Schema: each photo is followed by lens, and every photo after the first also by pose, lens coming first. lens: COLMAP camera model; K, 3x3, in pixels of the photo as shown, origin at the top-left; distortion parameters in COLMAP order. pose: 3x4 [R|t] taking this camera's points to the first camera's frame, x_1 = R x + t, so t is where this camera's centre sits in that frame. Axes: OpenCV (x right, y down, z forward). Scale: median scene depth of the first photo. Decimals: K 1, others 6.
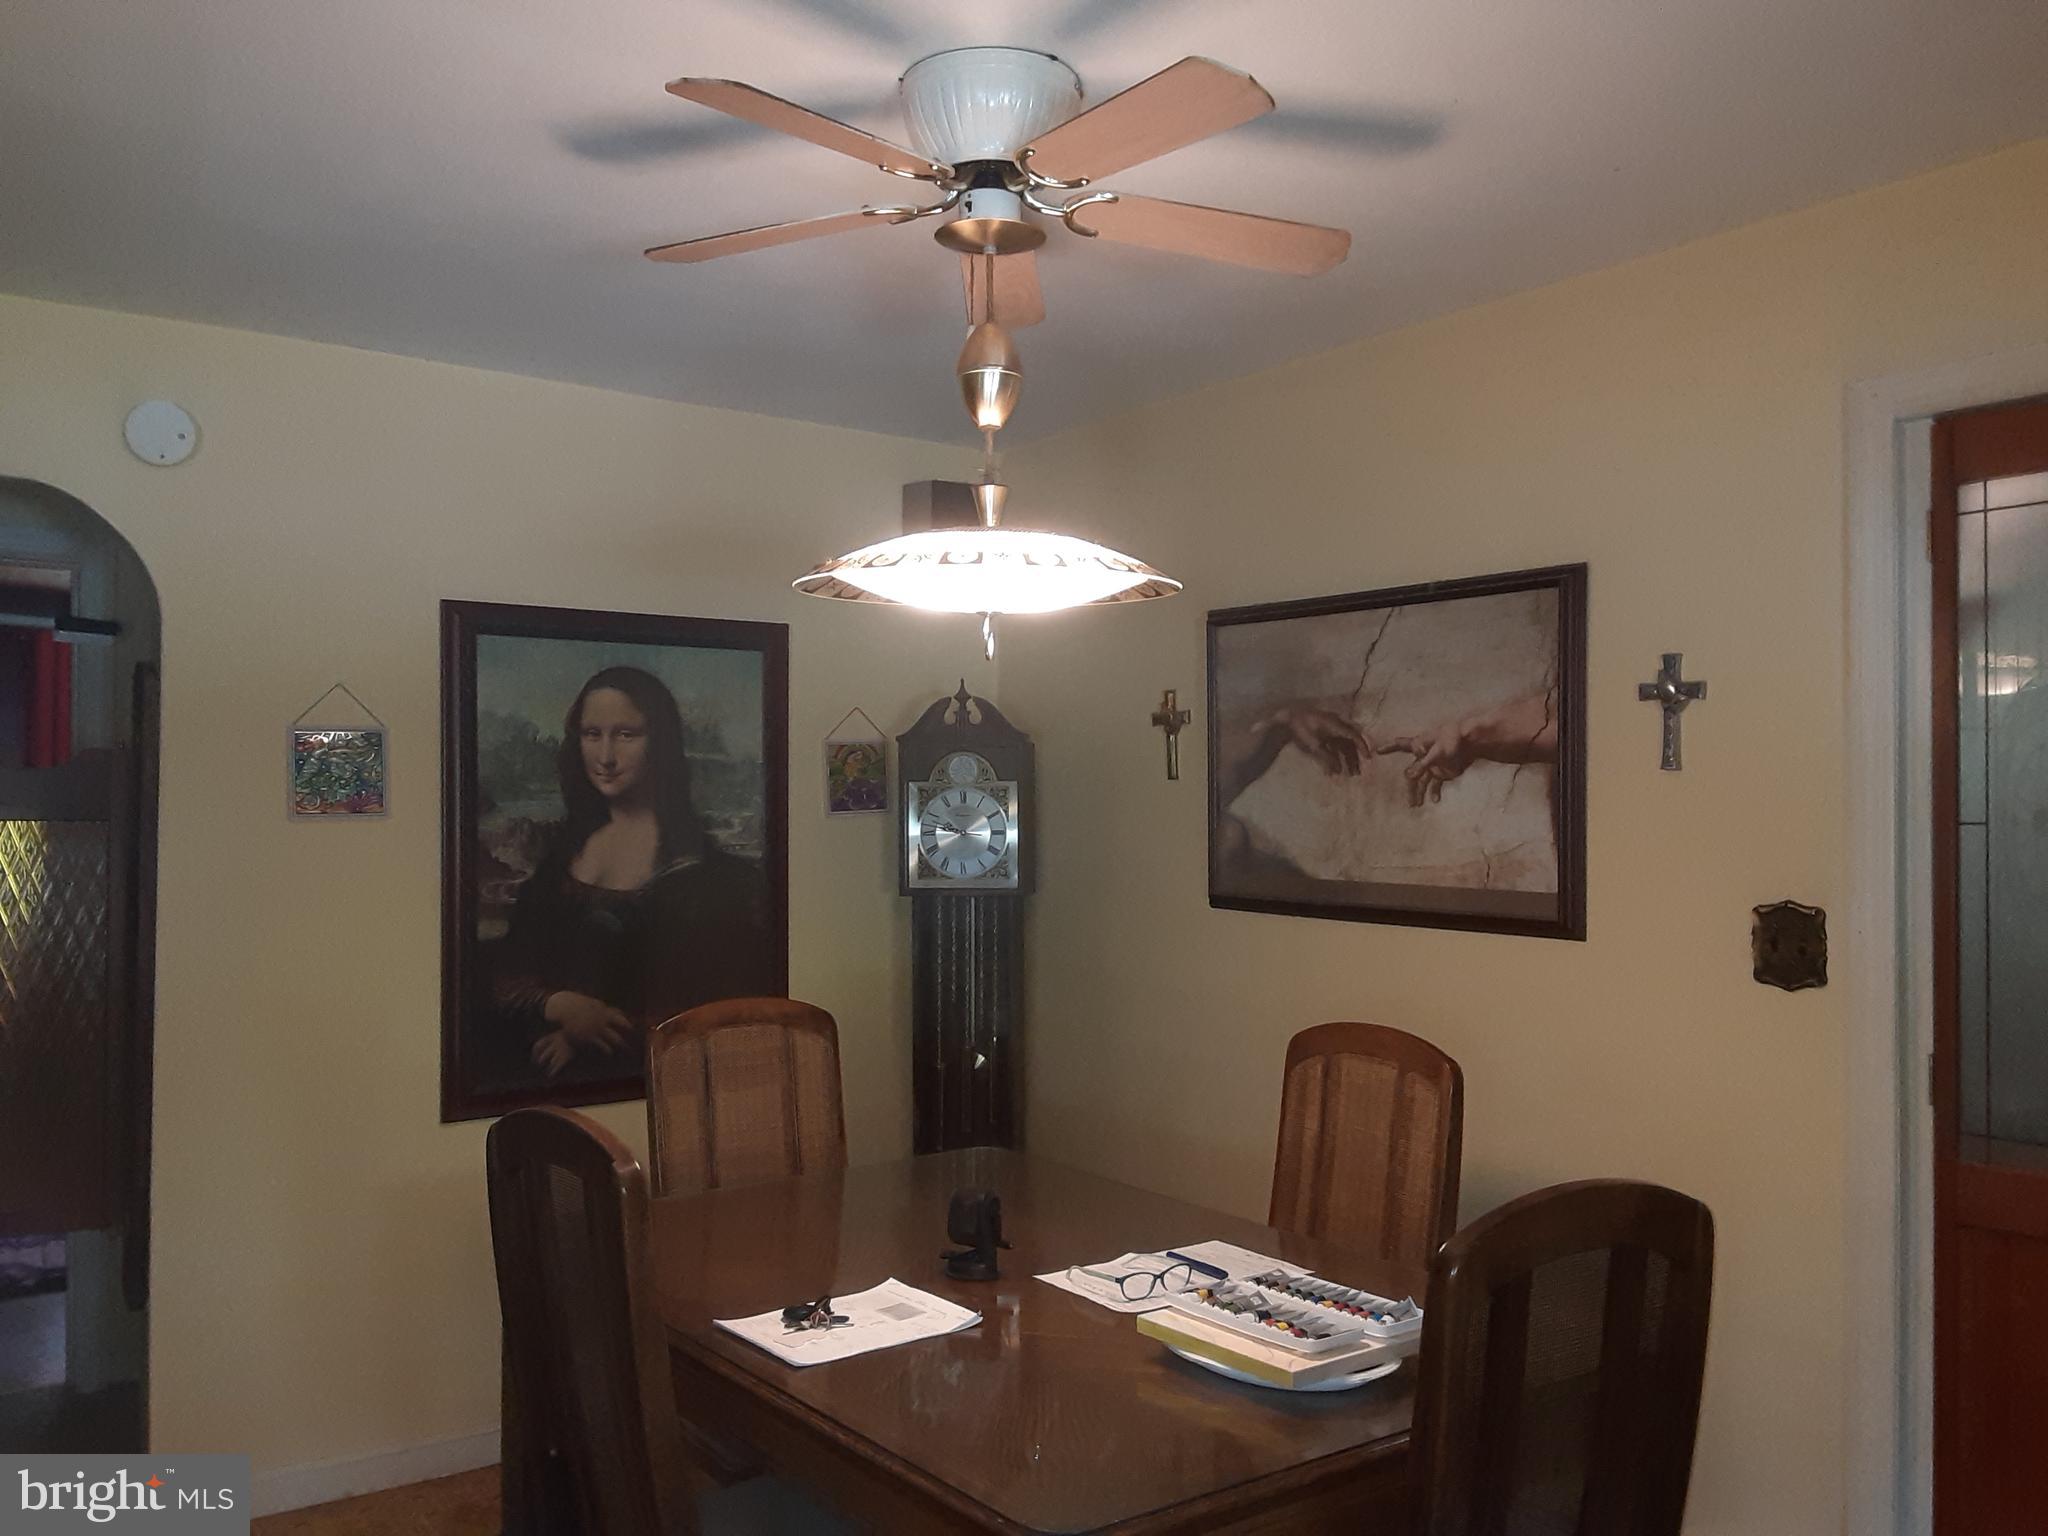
lens RADIAL K [[1666.0, 0, 1014.8], [0, 1666.0, 797.3], [0, 0, 1]] dist [0.141522, -0.227653]
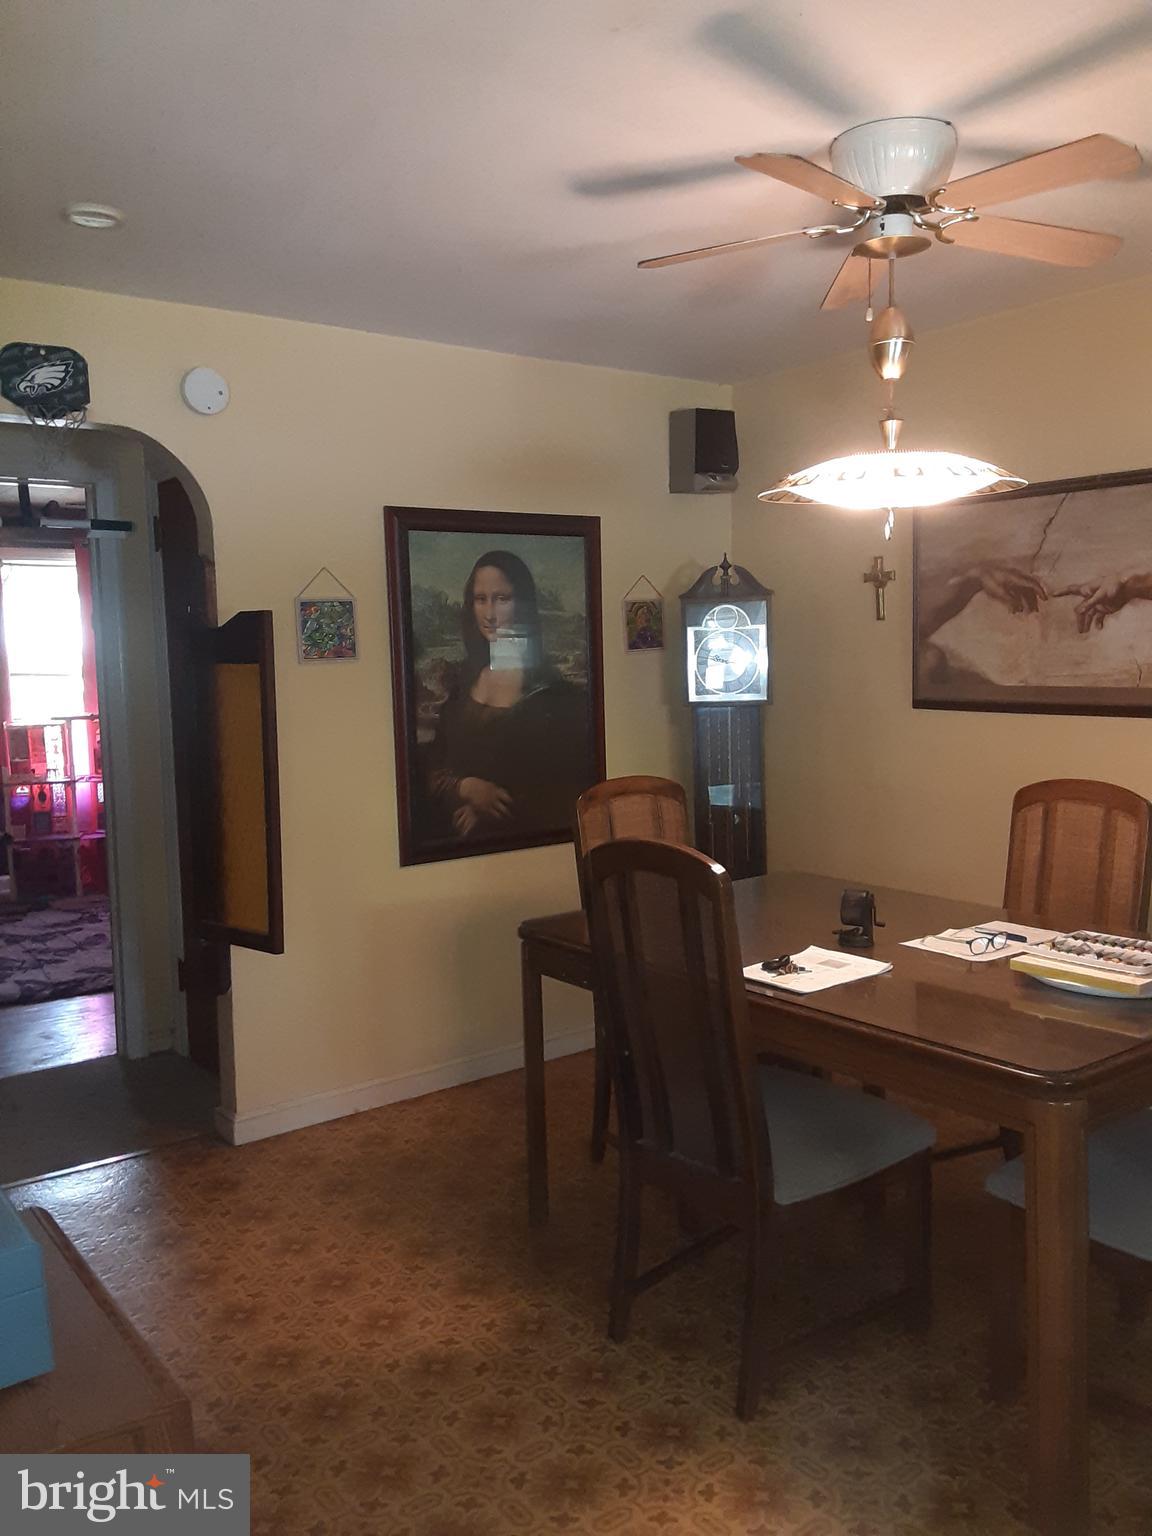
lens RADIAL K [[1249.5, 0, 599.2], [0, 1249.5, 767.3], [0, 0, 1]] dist [0.141522, -0.227653]
pose [[0.999527, -0.027160, 0.014454, -0.185626], [0.025566, 0.994571, 0.100866, -0.000409], [-0.017116, -0.100449, 0.994795, -0.089069]]
